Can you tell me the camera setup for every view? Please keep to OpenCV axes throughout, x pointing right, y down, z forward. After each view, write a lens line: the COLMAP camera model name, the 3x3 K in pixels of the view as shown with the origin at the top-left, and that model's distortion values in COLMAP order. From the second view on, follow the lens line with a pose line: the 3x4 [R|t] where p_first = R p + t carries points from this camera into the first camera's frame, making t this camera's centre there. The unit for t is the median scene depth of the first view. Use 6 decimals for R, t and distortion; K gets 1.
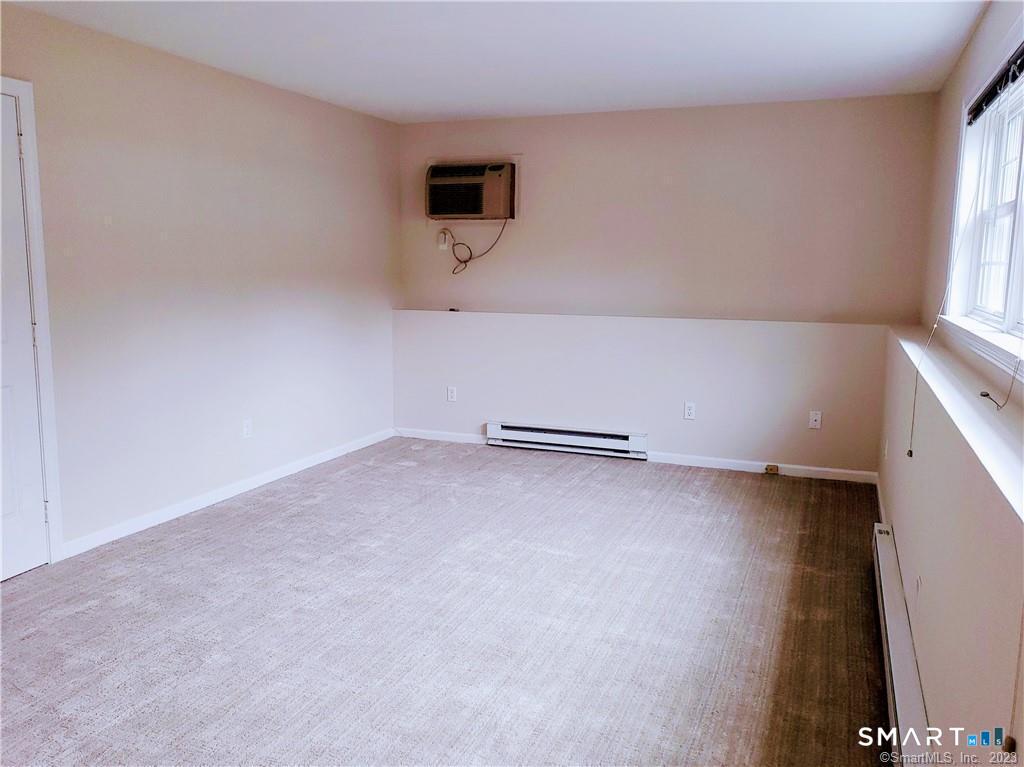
lens RADIAL K [[795.8, 0, 512.0], [0, 795.8, 383.5], [0, 0, 1]] dist [0.052223, -0.116812]
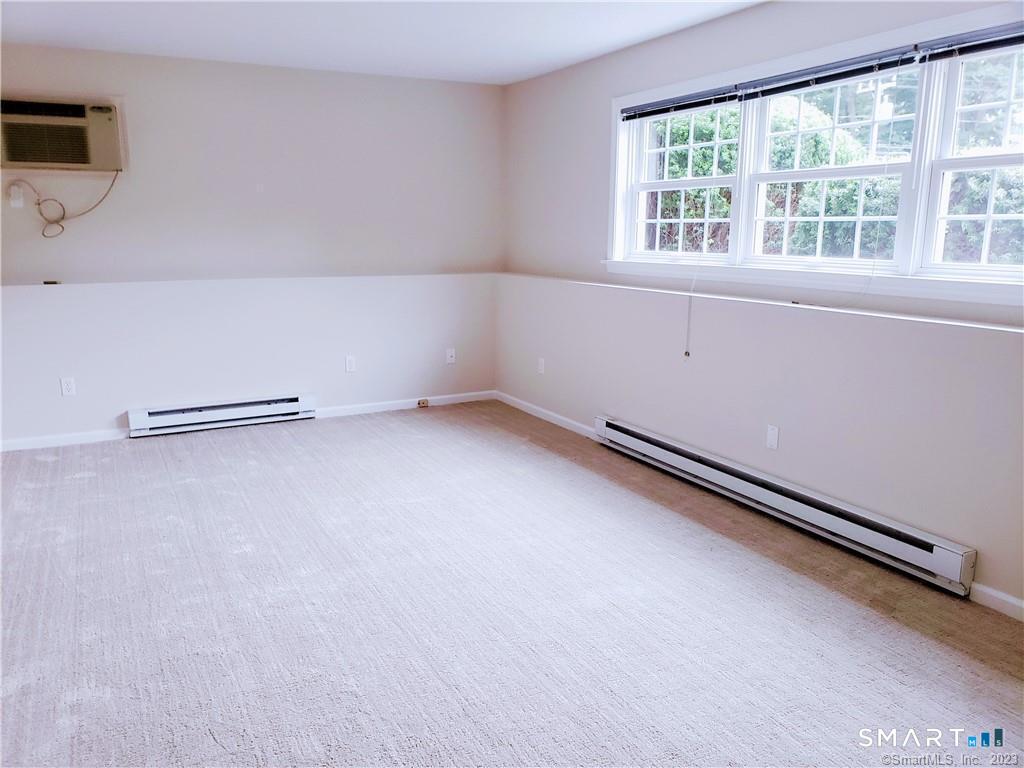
lens RADIAL K [[795.8, 0, 512.0], [0, 795.8, 384.0], [0, 0, 1]] dist [0.052223, -0.116812]
pose [[0.639658, -0.154242, 0.753026, -0.435748], [0.112098, 0.987905, 0.107130, -0.028170], [-0.760442, 0.015886, 0.649211, 0.140473]]
